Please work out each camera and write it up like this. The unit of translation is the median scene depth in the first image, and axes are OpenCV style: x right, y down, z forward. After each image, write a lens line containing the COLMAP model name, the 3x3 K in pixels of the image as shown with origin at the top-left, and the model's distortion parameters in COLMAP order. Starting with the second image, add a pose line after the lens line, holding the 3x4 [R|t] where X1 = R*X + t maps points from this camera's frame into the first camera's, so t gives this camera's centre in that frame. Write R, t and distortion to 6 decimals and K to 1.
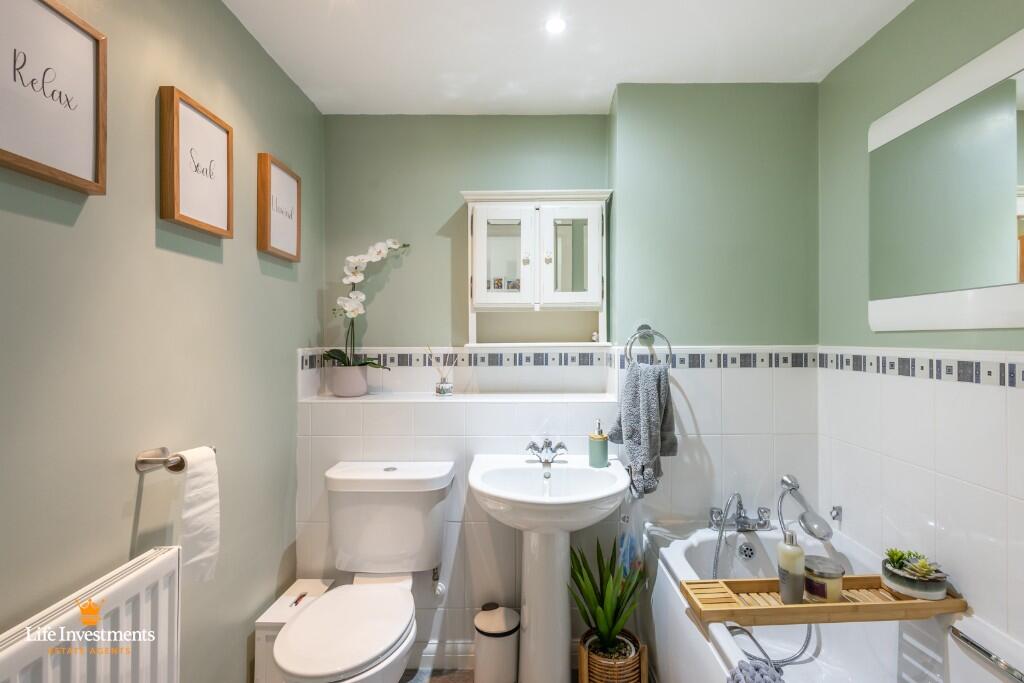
lens RADIAL K [[469.0, 0, 512.0], [0, 469.0, 341.5], [0, 0, 1]] dist [0.014692, -0.003836]
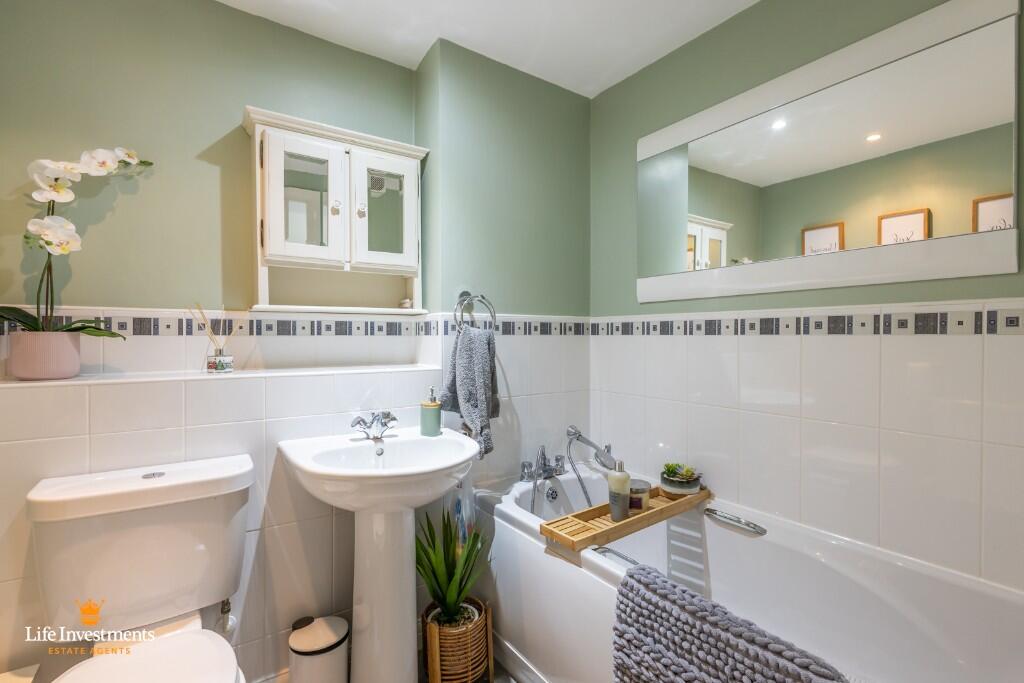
lens RADIAL K [[469.0, 0, 512.0], [0, 469.0, 341.5], [0, 0, 1]] dist [0.014692, -0.003836]
pose [[0.824151, -0.001759, 0.566367, -0.214203], [-0.005833, 0.999916, 0.011594, 0.061959], [-0.566339, -0.012859, 0.824072, 0.123942]]
